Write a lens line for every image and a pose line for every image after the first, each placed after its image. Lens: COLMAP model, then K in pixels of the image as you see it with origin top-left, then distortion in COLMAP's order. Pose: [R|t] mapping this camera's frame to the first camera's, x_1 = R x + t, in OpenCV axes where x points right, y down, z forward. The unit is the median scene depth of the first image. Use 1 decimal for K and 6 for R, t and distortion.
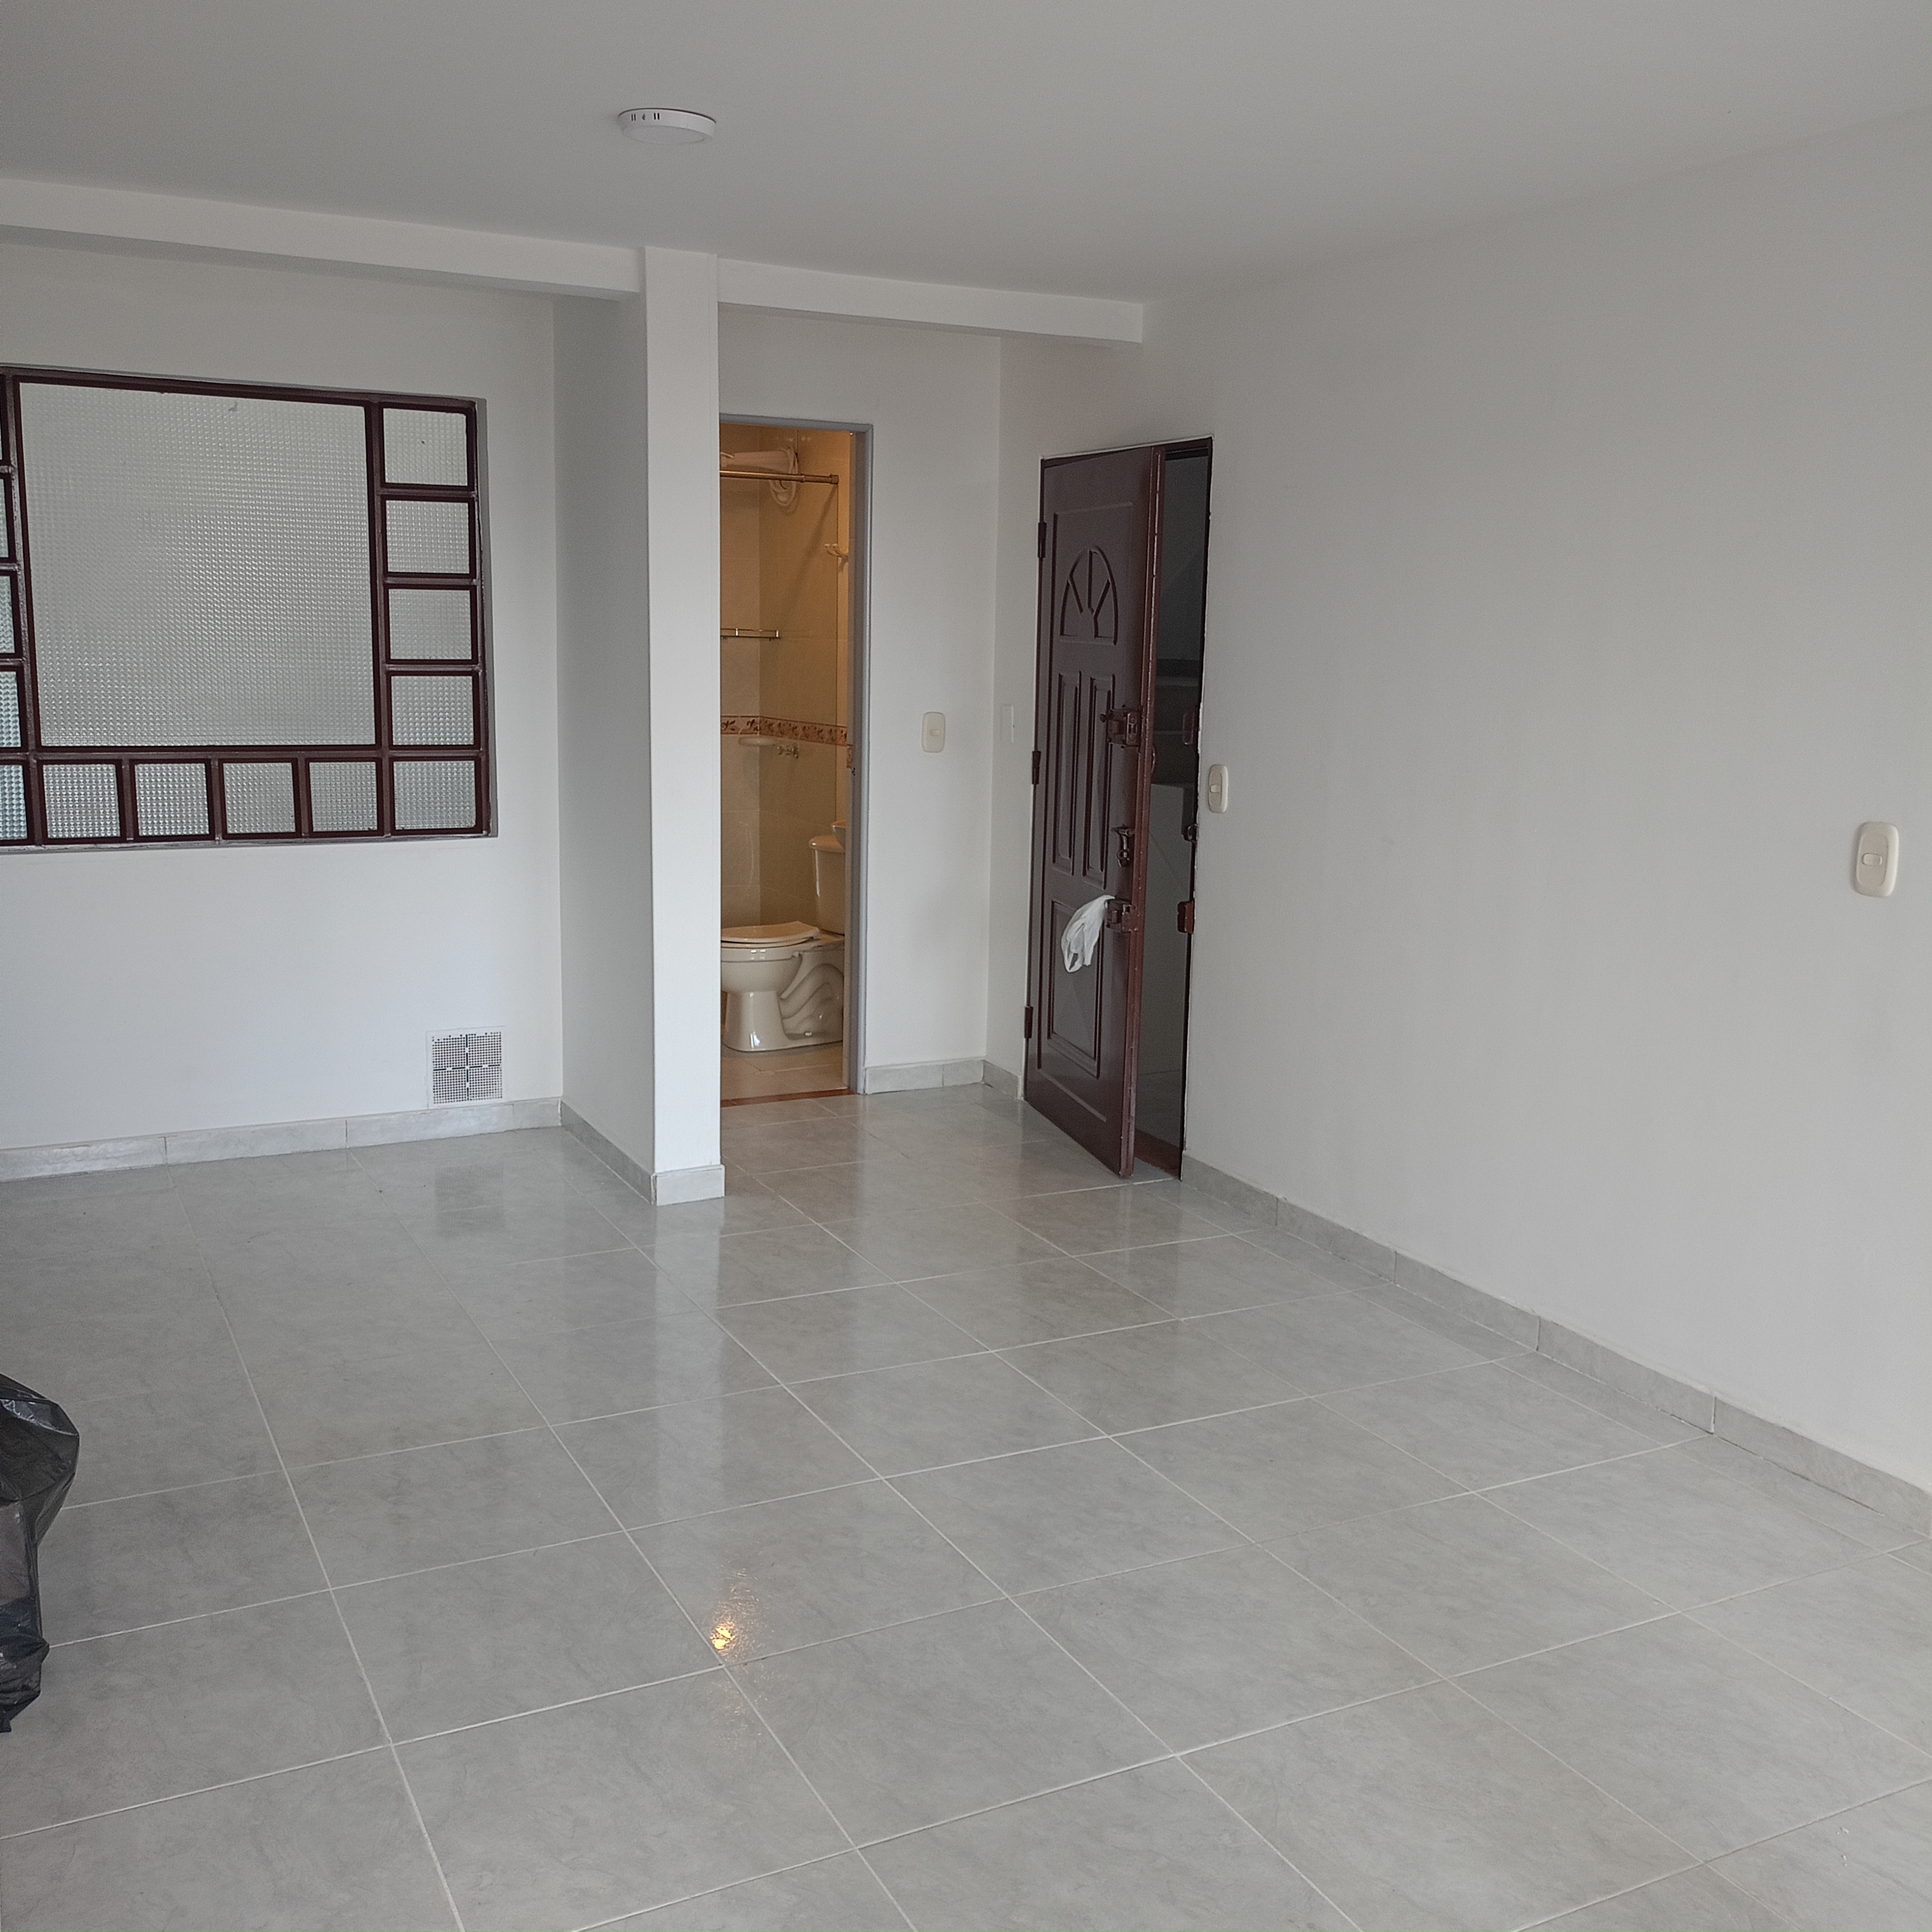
lens RADIAL K [[1956.4, 0, 966.0], [0, 1956.4, 966.0], [0, 0, 1]] dist [0.042490, -0.075352]
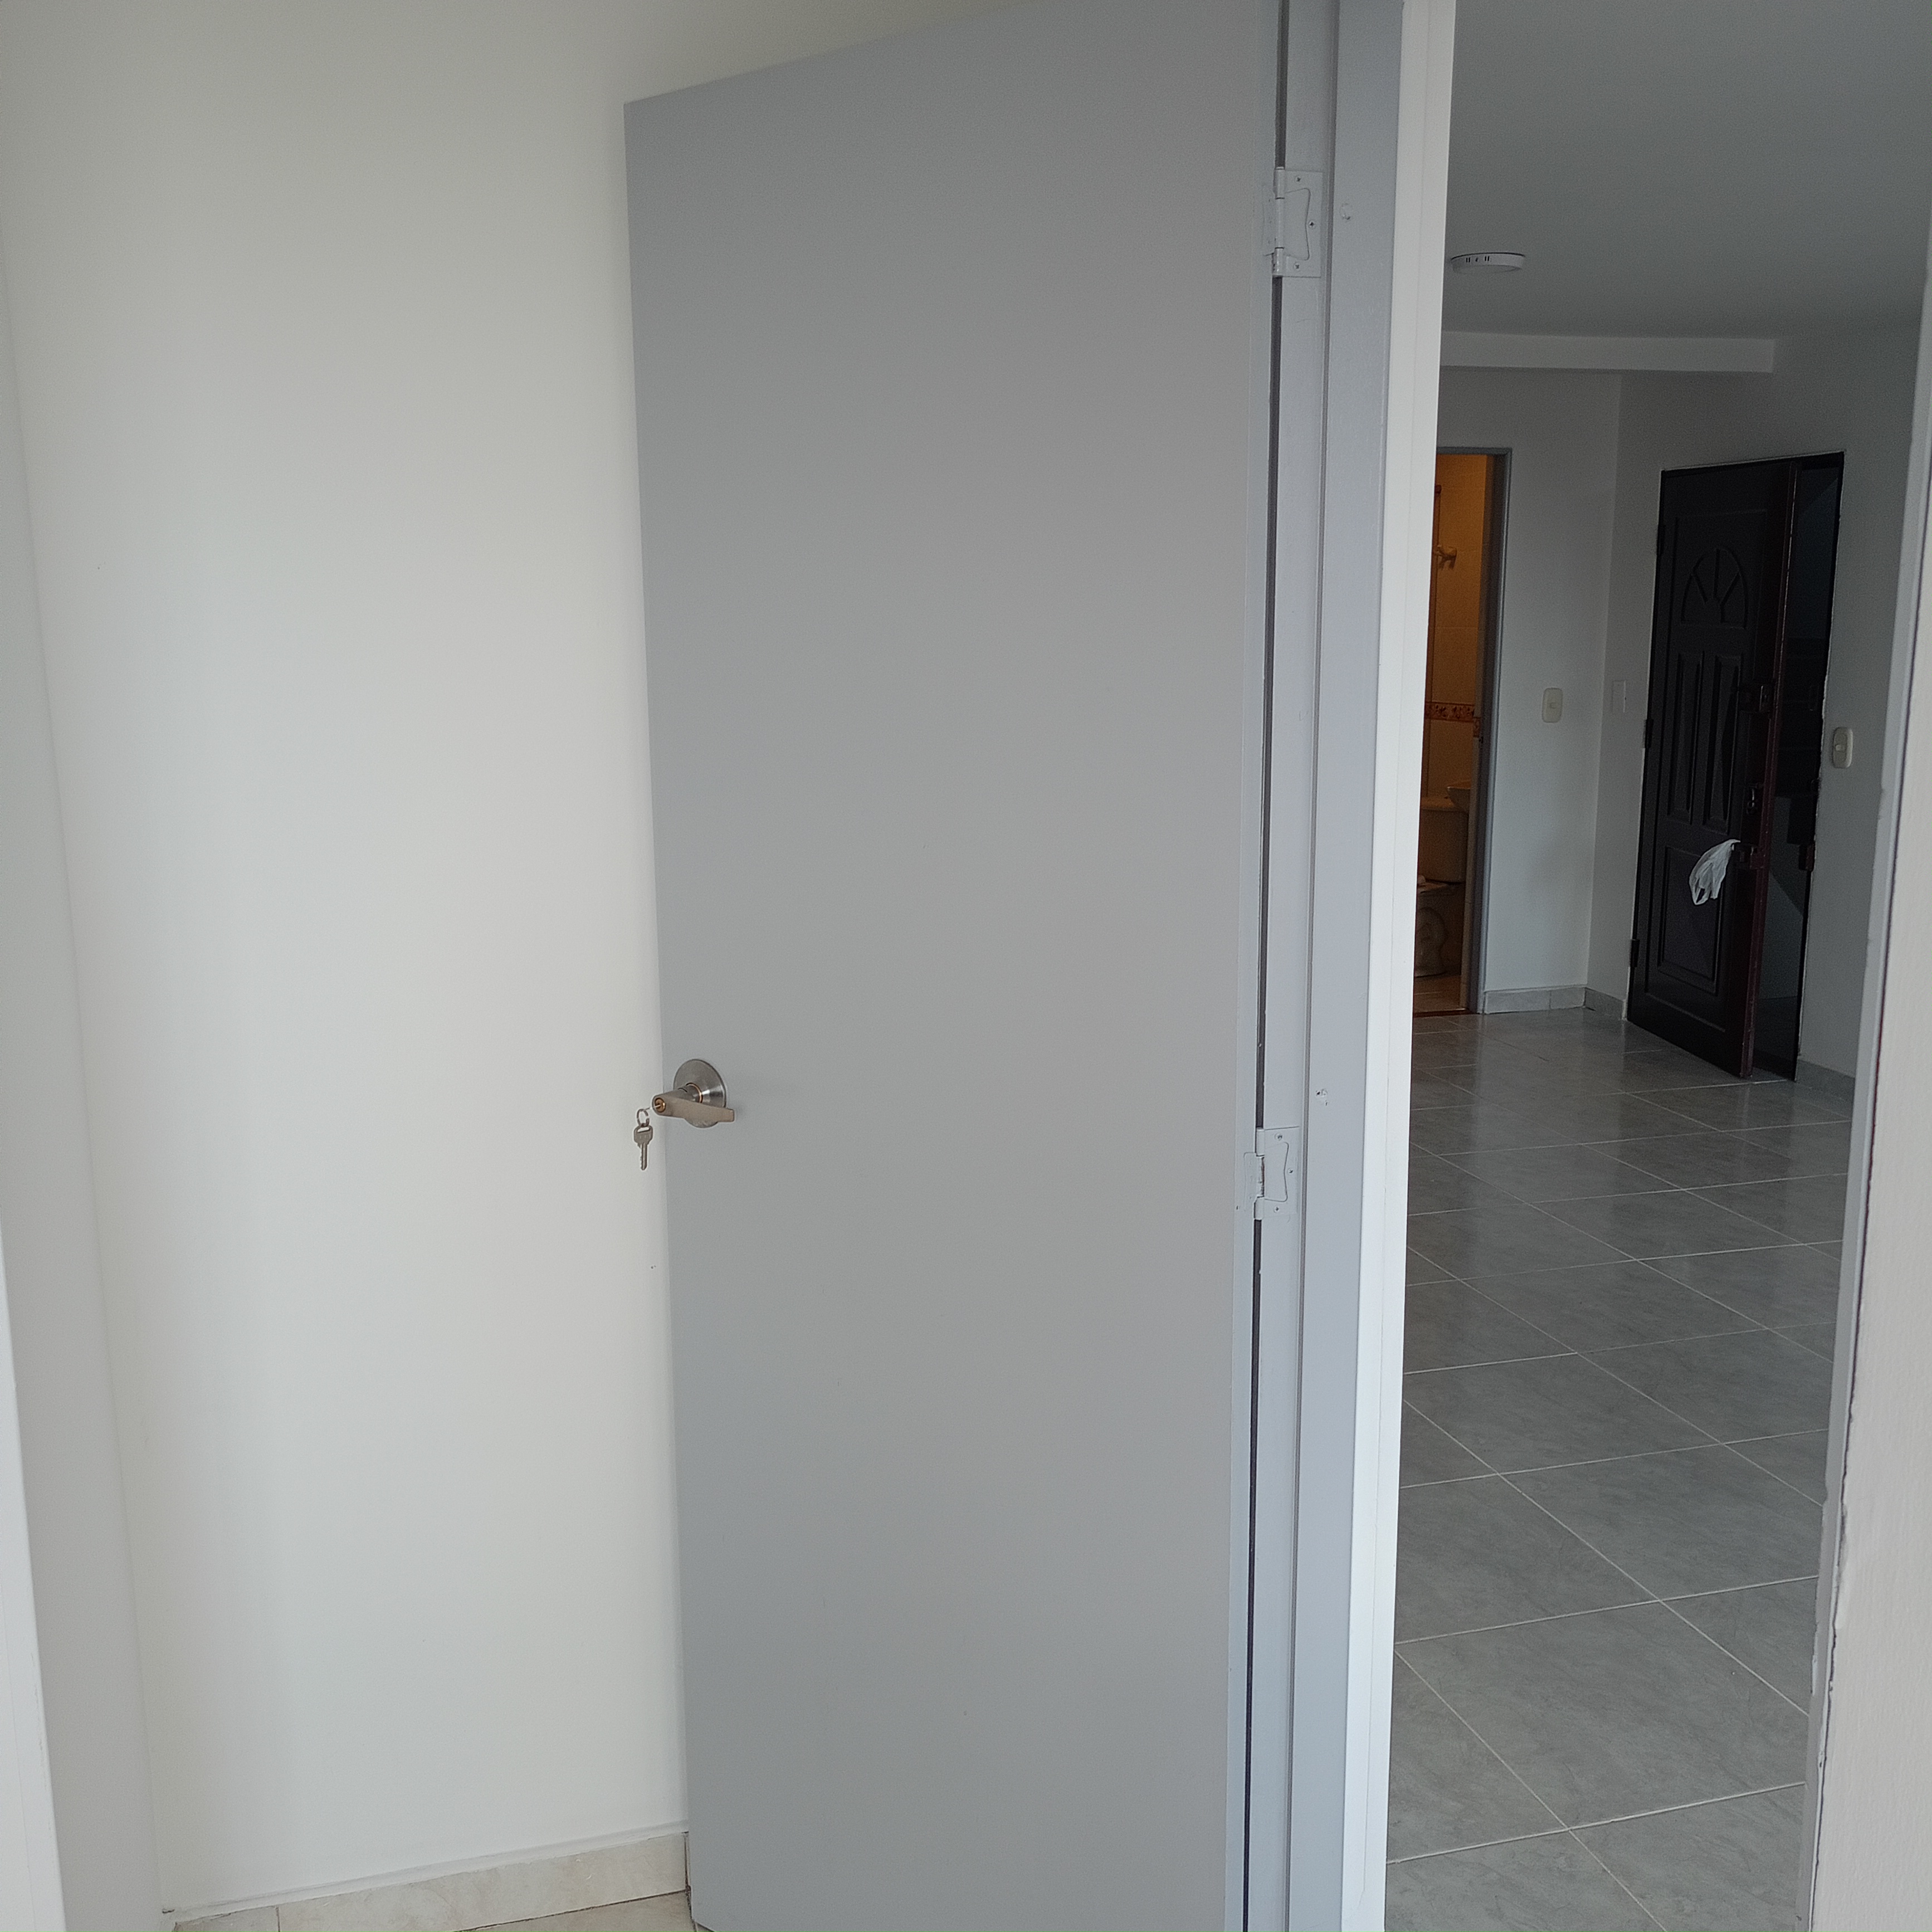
lens RADIAL K [[1978.0, 0, 969.0], [0, 1978.0, 961.1], [0, 0, 1]] dist [0.049971, -0.014919]
pose [[0.981699, 0.008705, -0.190238, -0.148689], [-0.007568, 0.999949, 0.006702, 0.032272], [0.190286, -0.005139, 0.981715, -0.270242]]
